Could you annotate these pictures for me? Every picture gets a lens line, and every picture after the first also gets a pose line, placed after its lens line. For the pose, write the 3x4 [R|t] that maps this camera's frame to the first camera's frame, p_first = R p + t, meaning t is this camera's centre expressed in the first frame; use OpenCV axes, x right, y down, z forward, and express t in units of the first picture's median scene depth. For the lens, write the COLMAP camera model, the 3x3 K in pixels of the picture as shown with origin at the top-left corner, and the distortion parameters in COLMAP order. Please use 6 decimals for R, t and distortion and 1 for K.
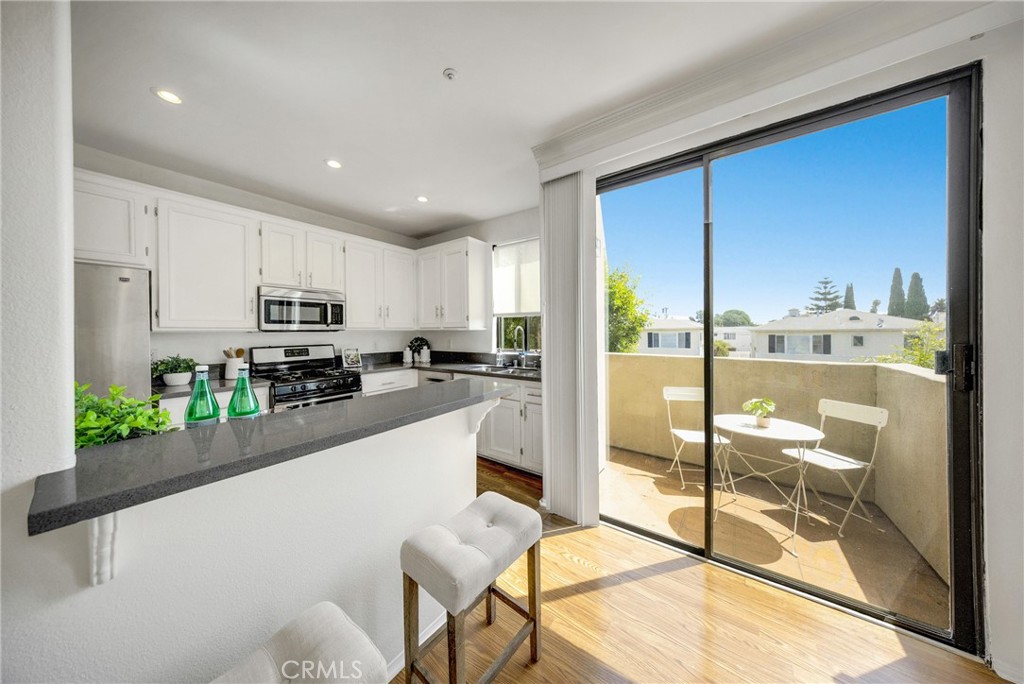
lens RADIAL K [[311.8, 0, 511.9], [0, 311.8, 335.3], [0, 0, 1]] dist [0.000147, 0.000077]
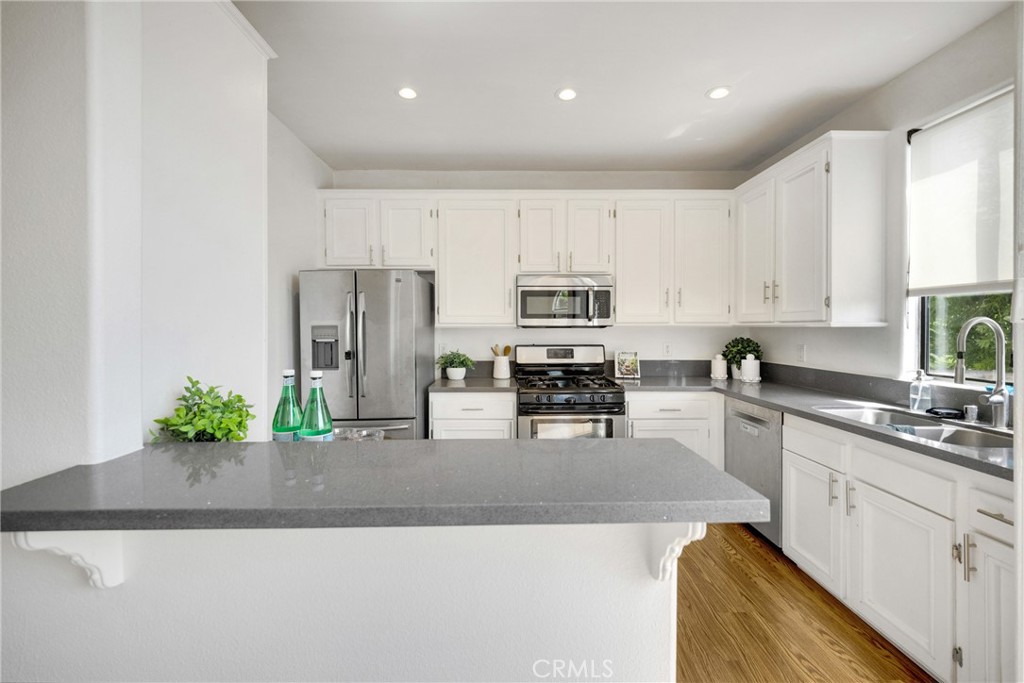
lens RADIAL K [[415.9, 0, 510.4], [0, 415.9, 332.8], [0, 0, 1]] dist [0.000129, -0.000153]
pose [[0.588549, 0.018415, -0.808252, 0.096276], [-0.013722, 0.999824, 0.012788, -0.009530], [0.808345, 0.003565, 0.588698, 0.240246]]
